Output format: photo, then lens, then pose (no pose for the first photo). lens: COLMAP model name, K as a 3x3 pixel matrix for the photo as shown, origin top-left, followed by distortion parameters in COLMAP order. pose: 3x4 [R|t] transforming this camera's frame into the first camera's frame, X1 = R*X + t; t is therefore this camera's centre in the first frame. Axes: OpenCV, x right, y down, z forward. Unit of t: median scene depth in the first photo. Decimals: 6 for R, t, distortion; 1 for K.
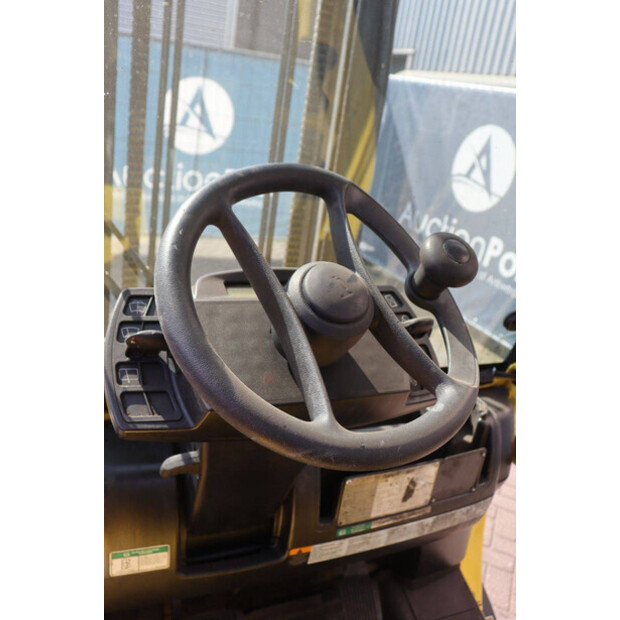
lens RADIAL K [[589.8, 0, 310.0], [0, 589.8, 310.0], [0, 0, 1]] dist [-0.145632, 0.201101]
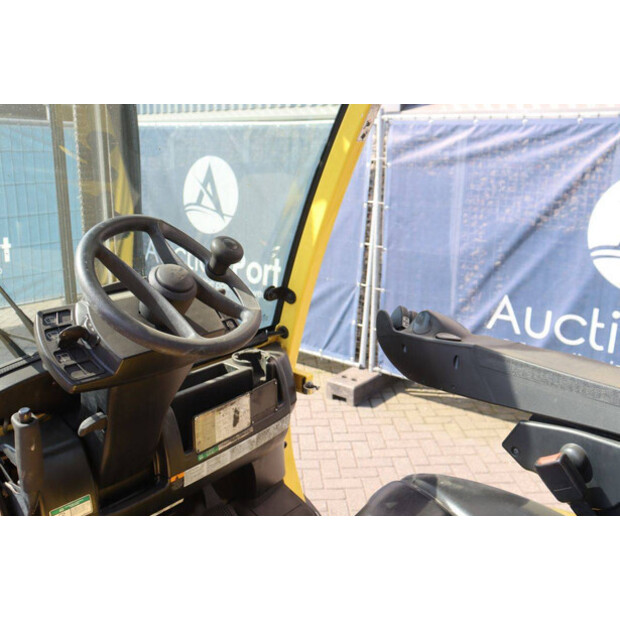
lens RADIAL K [[589.8, 0, 310.0], [0, 589.8, 310.0], [0, 0, 1]] dist [-0.145632, 0.201101]
pose [[0.885147, -0.242798, 0.396943, -0.185523], [0.263461, 0.964667, 0.002564, 0.096554], [-0.383540, 0.102309, 0.917840, -0.456982]]
